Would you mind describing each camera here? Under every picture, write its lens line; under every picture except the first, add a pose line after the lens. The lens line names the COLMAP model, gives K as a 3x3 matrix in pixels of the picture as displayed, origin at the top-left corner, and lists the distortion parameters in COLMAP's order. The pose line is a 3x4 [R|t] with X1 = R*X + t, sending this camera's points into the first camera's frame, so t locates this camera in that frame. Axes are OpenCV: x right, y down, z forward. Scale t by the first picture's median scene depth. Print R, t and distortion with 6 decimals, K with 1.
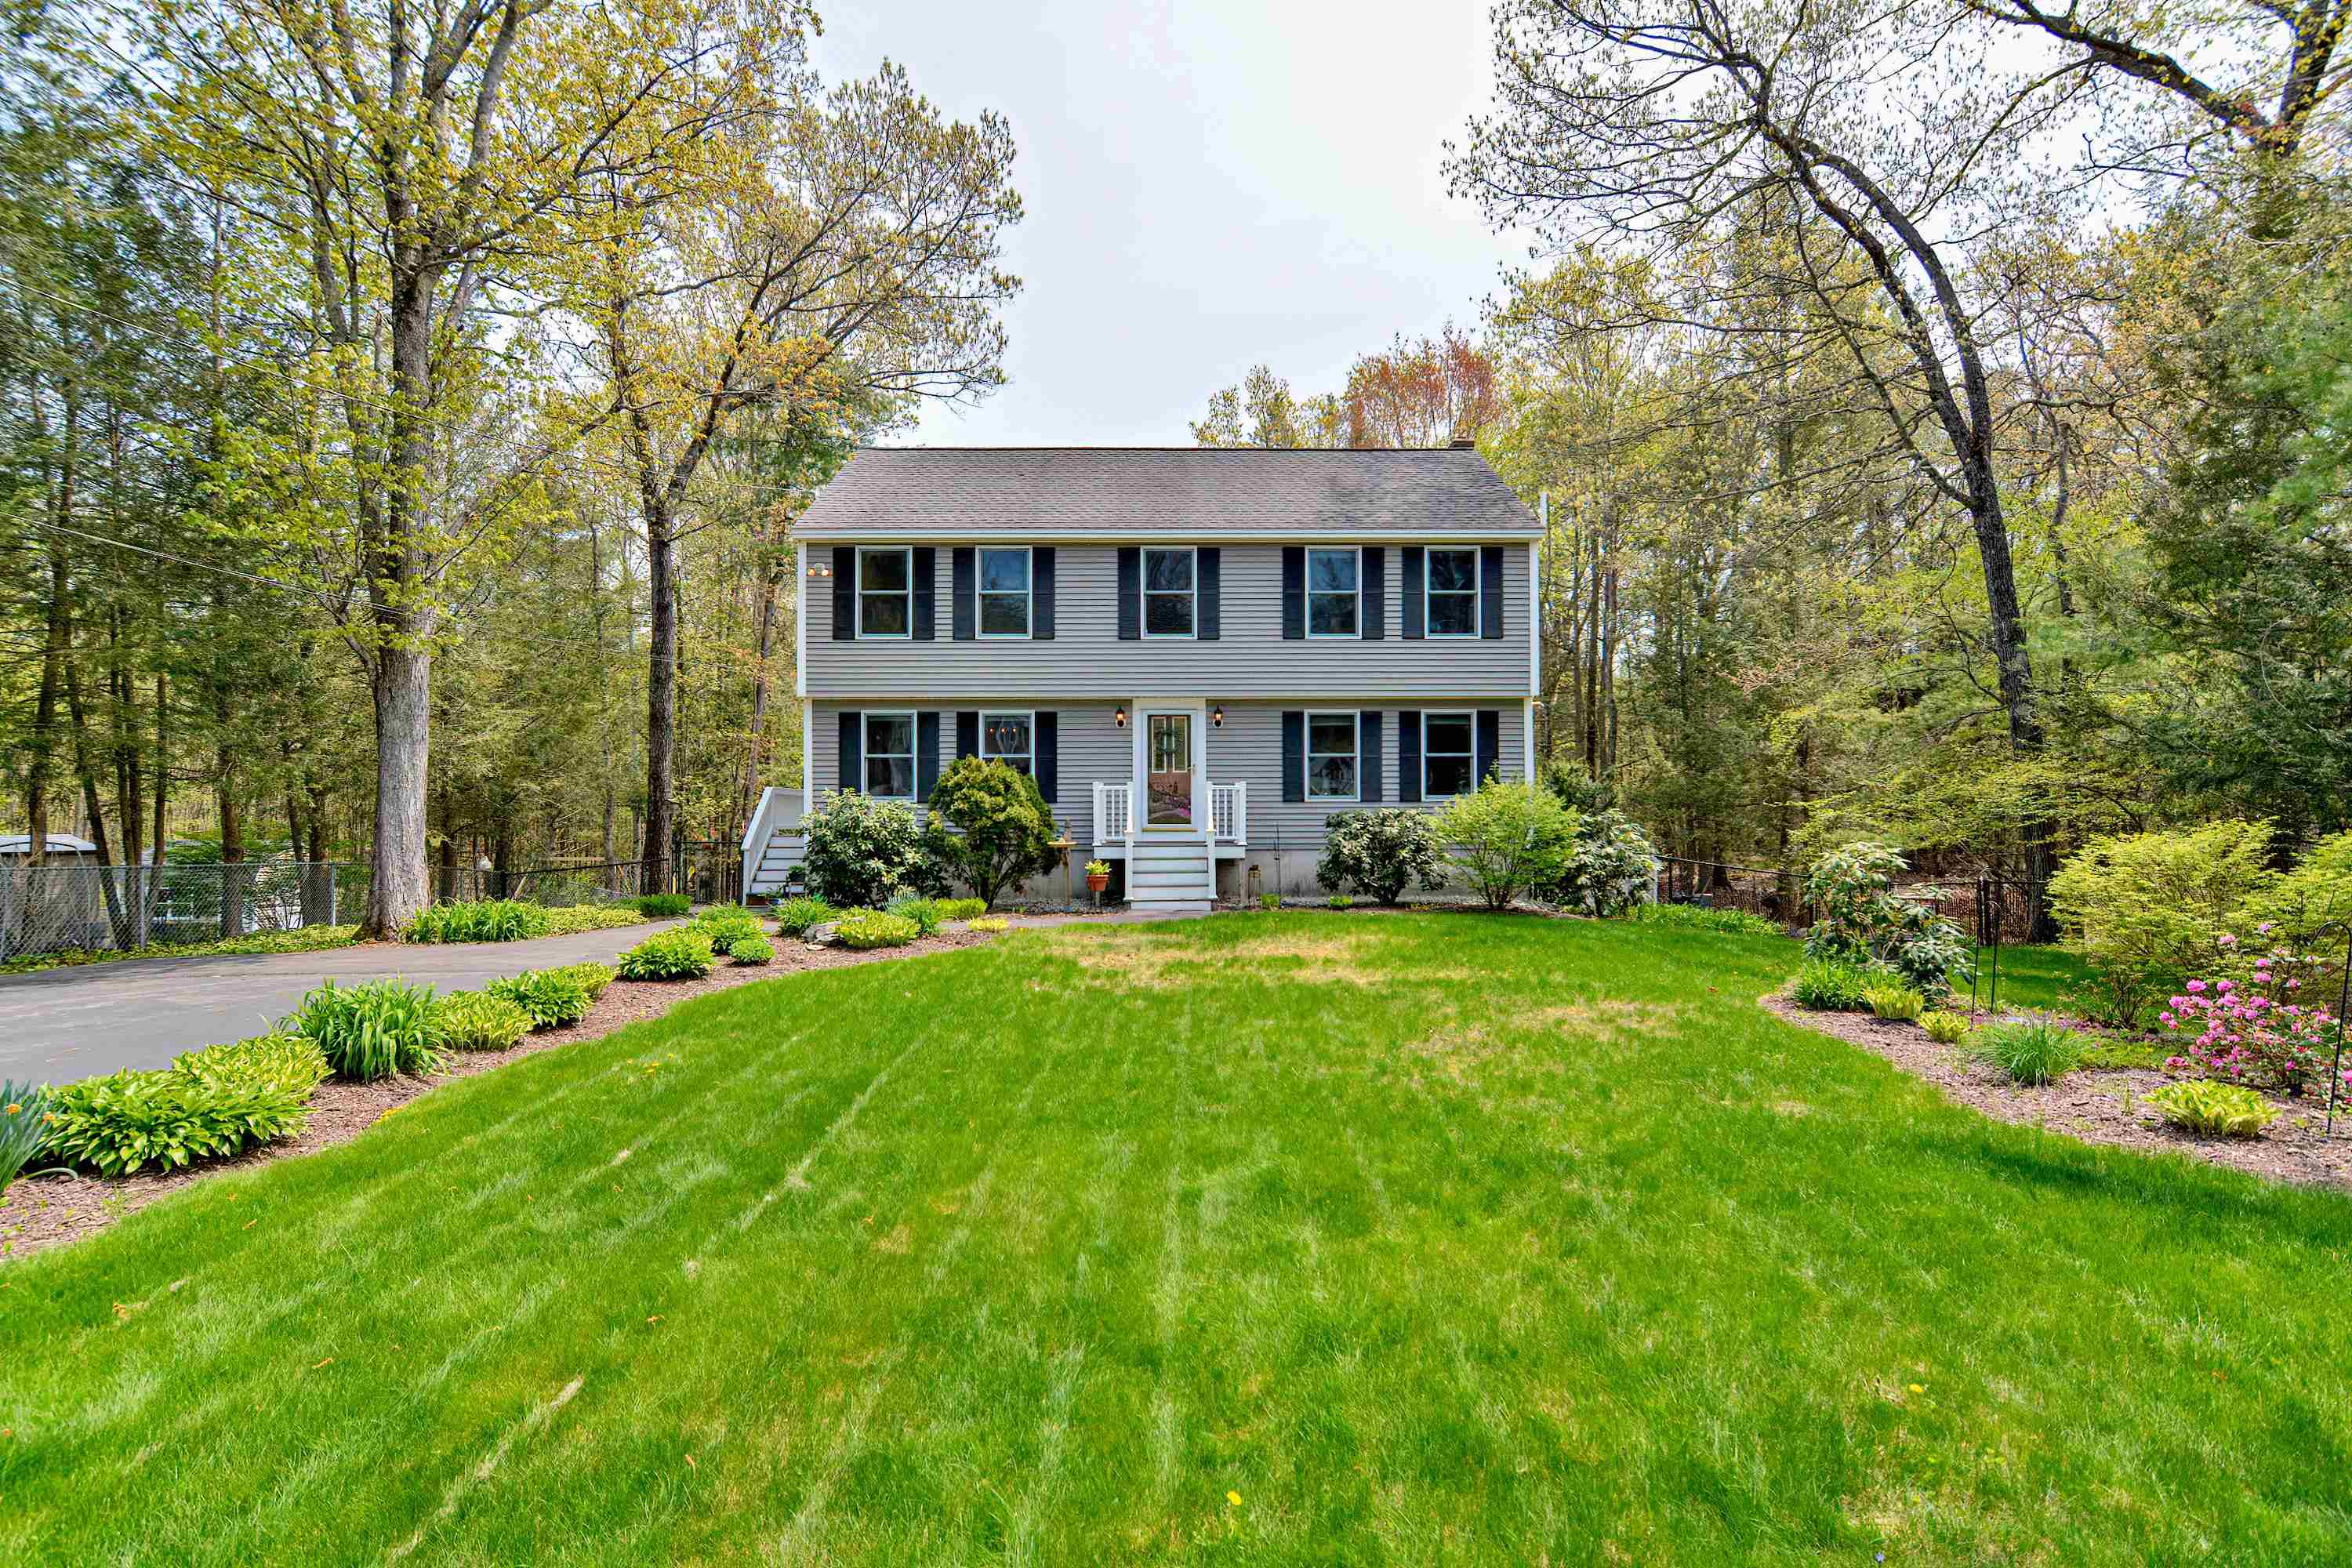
lens RADIAL K [[813.9, 0, 1176.0], [0, 813.9, 784.0], [0, 0, 1]] dist [-0.000280, -0.000007]
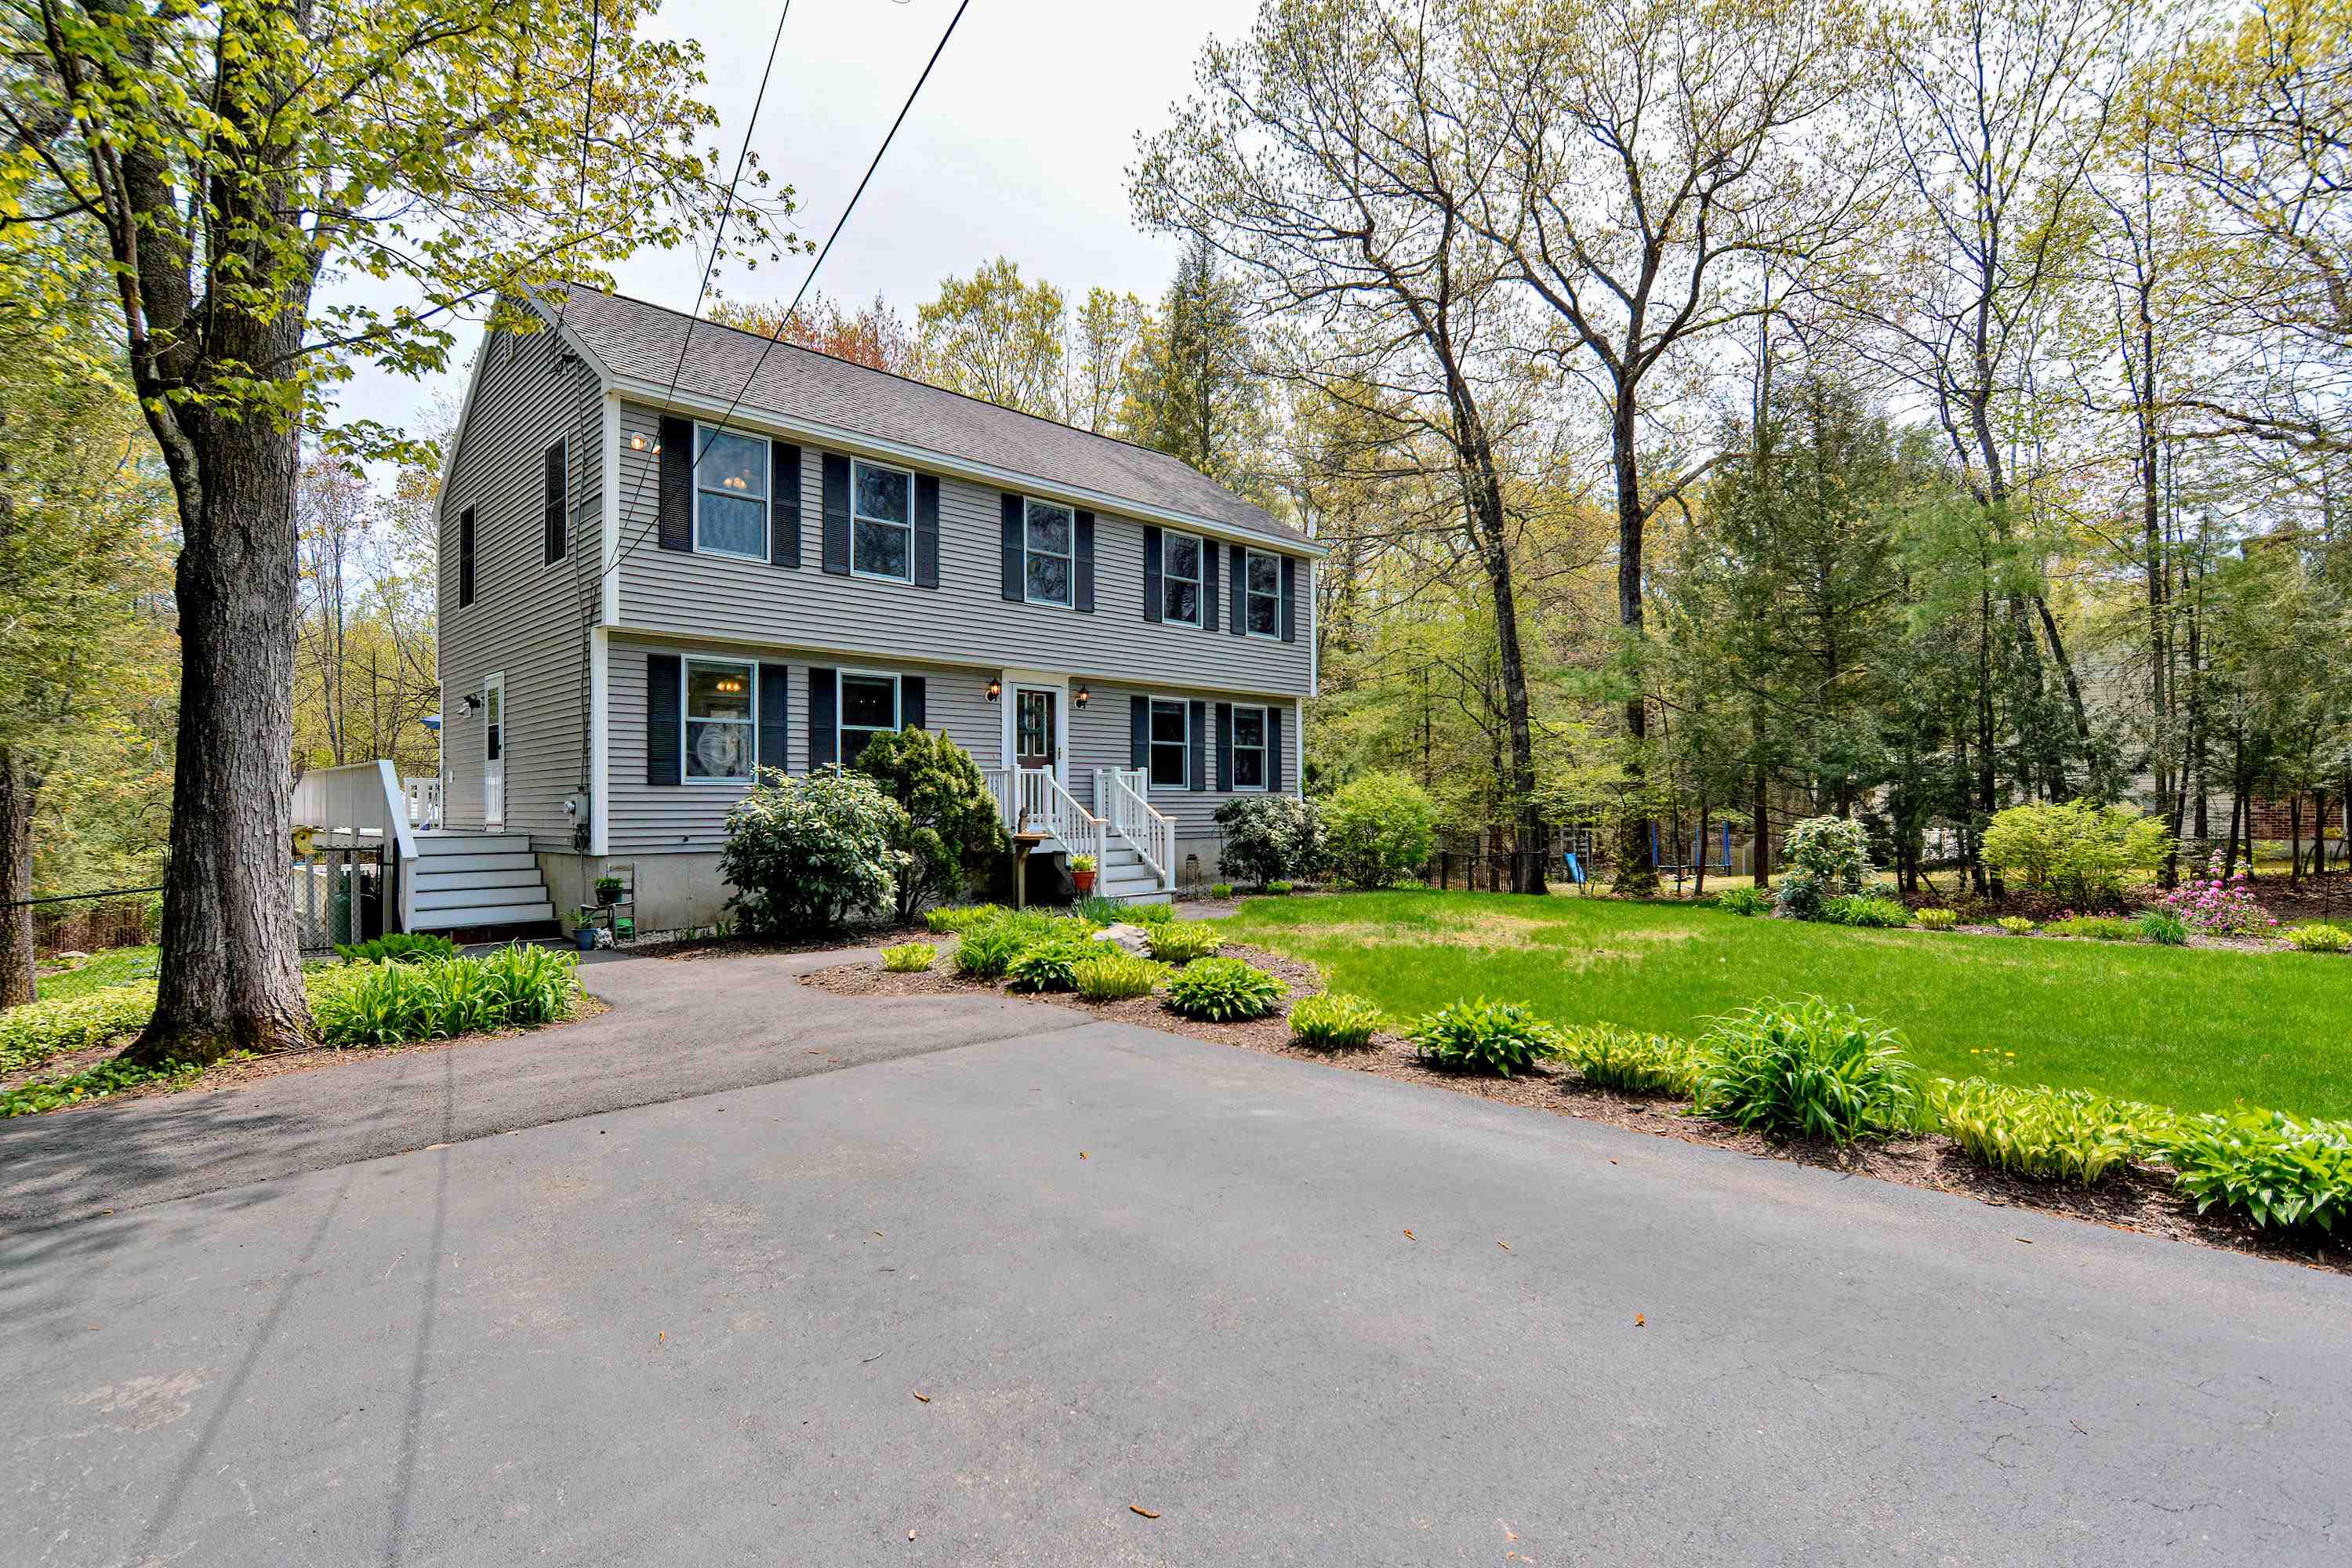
lens RADIAL K [[1151.1, 0, 1176.0], [0, 1151.1, 784.0], [0, 0, 1]] dist [0.000216, -0.000085]
pose [[0.722919, 0.014881, 0.690773, -0.768091], [-0.027128, 0.999608, 0.006857, 0.004017], [-0.690400, -0.023696, 0.723040, -0.012220]]
